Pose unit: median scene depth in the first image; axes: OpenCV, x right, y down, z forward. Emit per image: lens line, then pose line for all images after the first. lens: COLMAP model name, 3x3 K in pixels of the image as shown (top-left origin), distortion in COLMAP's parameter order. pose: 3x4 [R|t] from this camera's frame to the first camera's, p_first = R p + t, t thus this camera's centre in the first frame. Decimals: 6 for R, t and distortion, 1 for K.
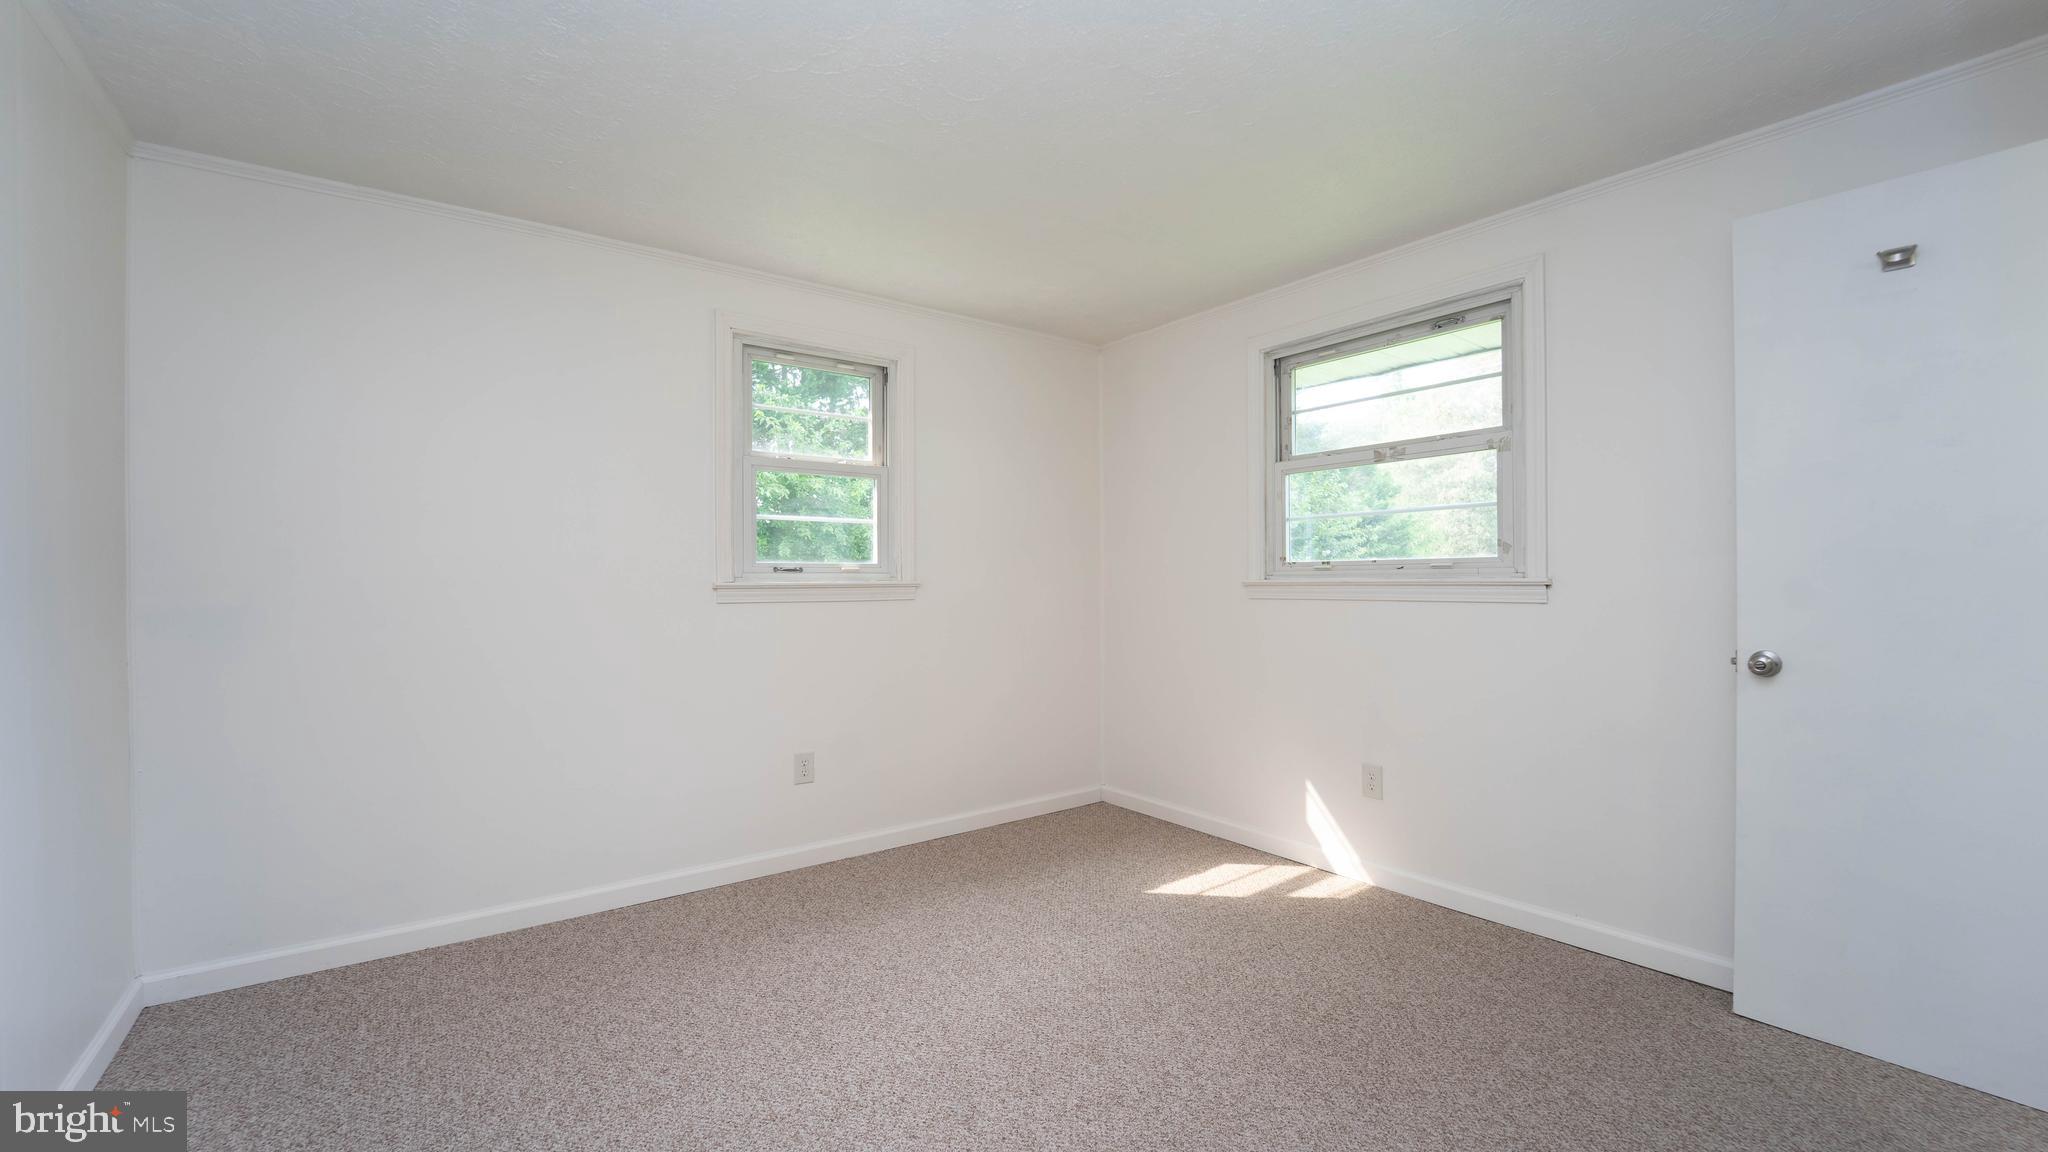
lens RADIAL K [[832.5, 0, 1034.7], [0, 832.5, 578.9], [0, 0, 1]] dist [-0.020842, -0.000106]
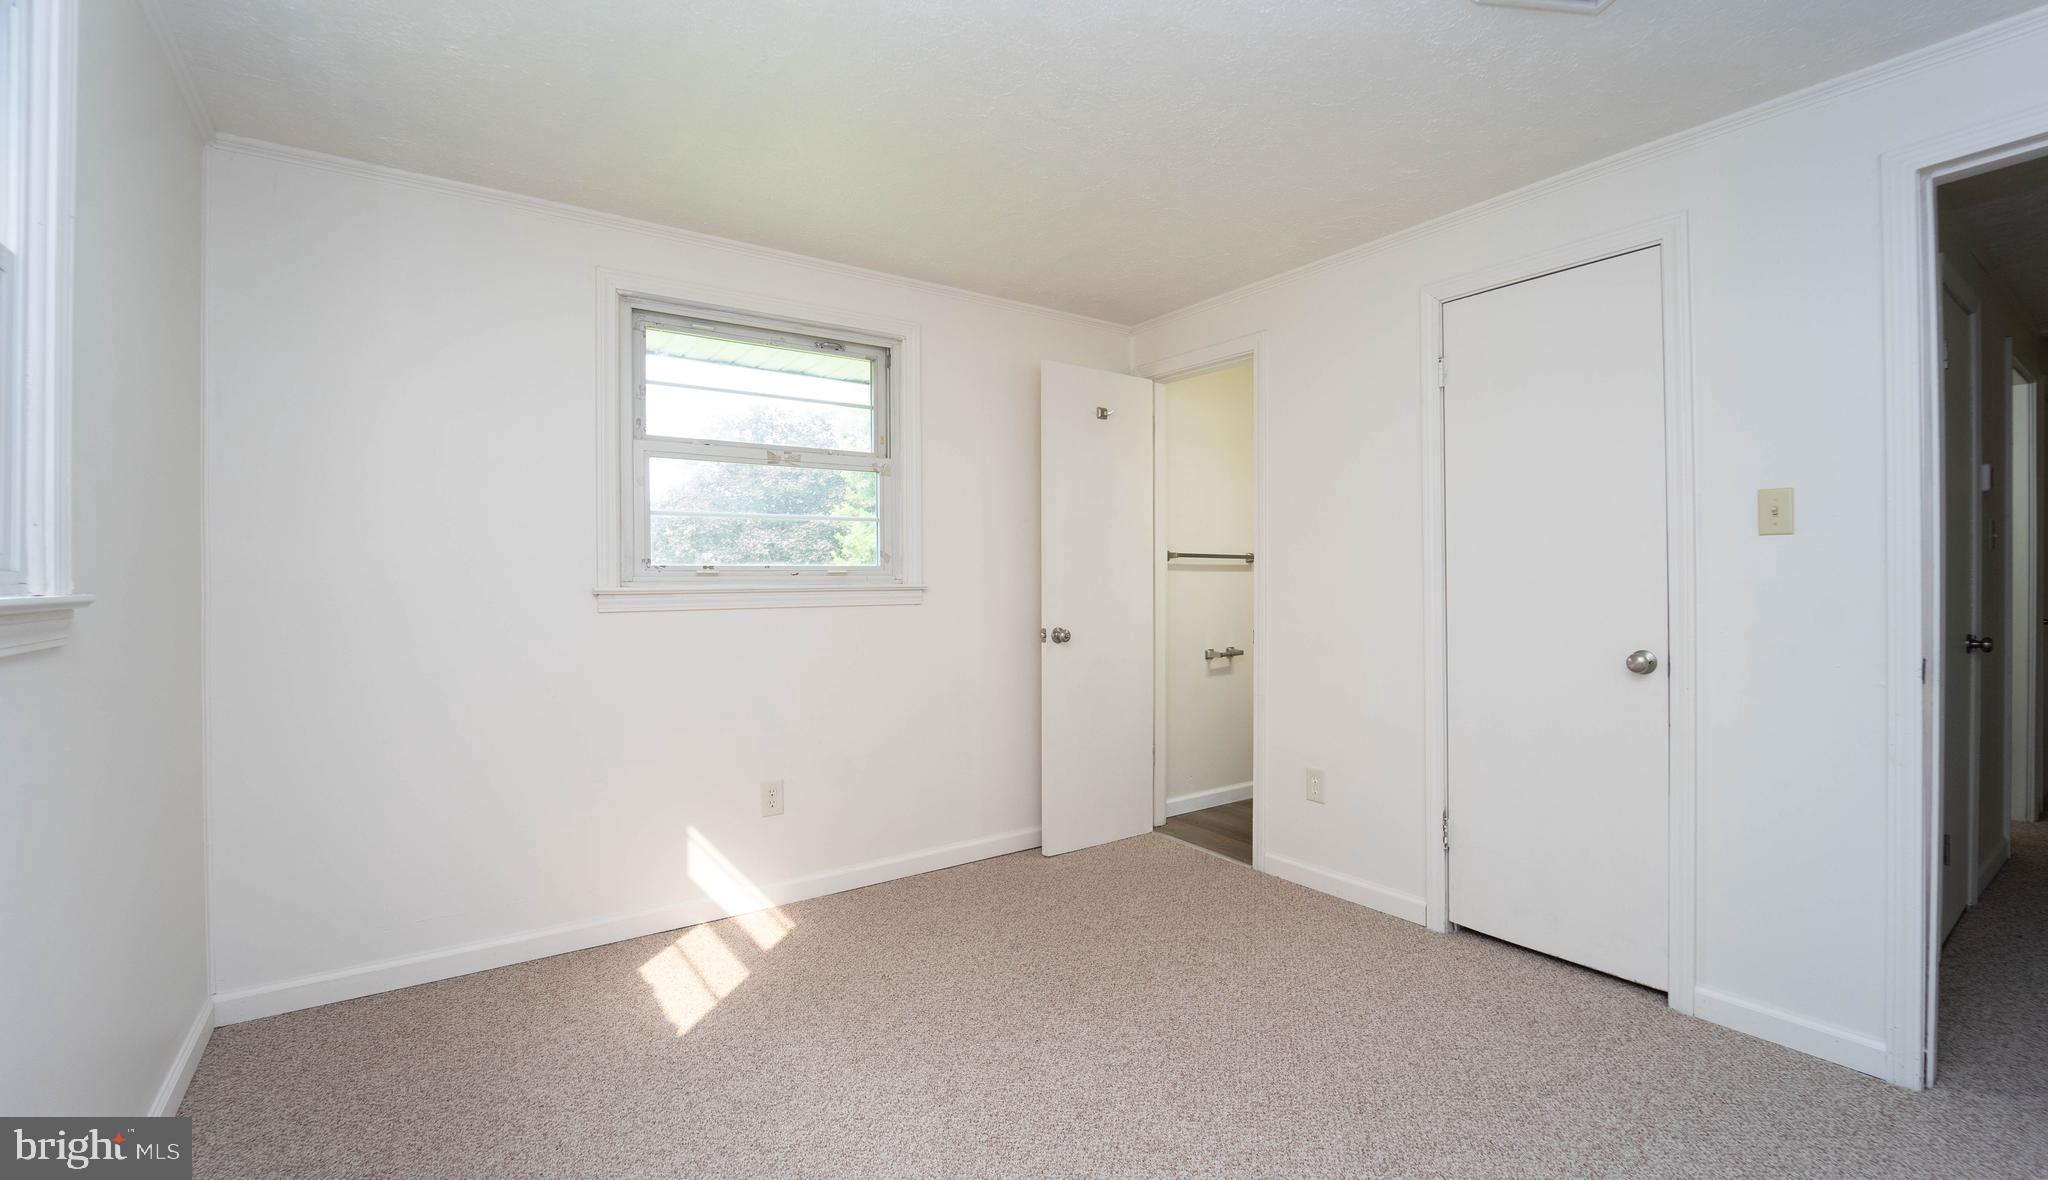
lens RADIAL K [[858.6, 0, 1014.4], [0, 858.6, 577.1], [0, 0, 1]] dist [-0.019117, -0.000271]
pose [[0.041511, 0.011609, 0.999071, -0.571884], [0.007673, 0.999899, -0.011938, 0.004603], [-0.999109, 0.008162, 0.041417, 0.687557]]
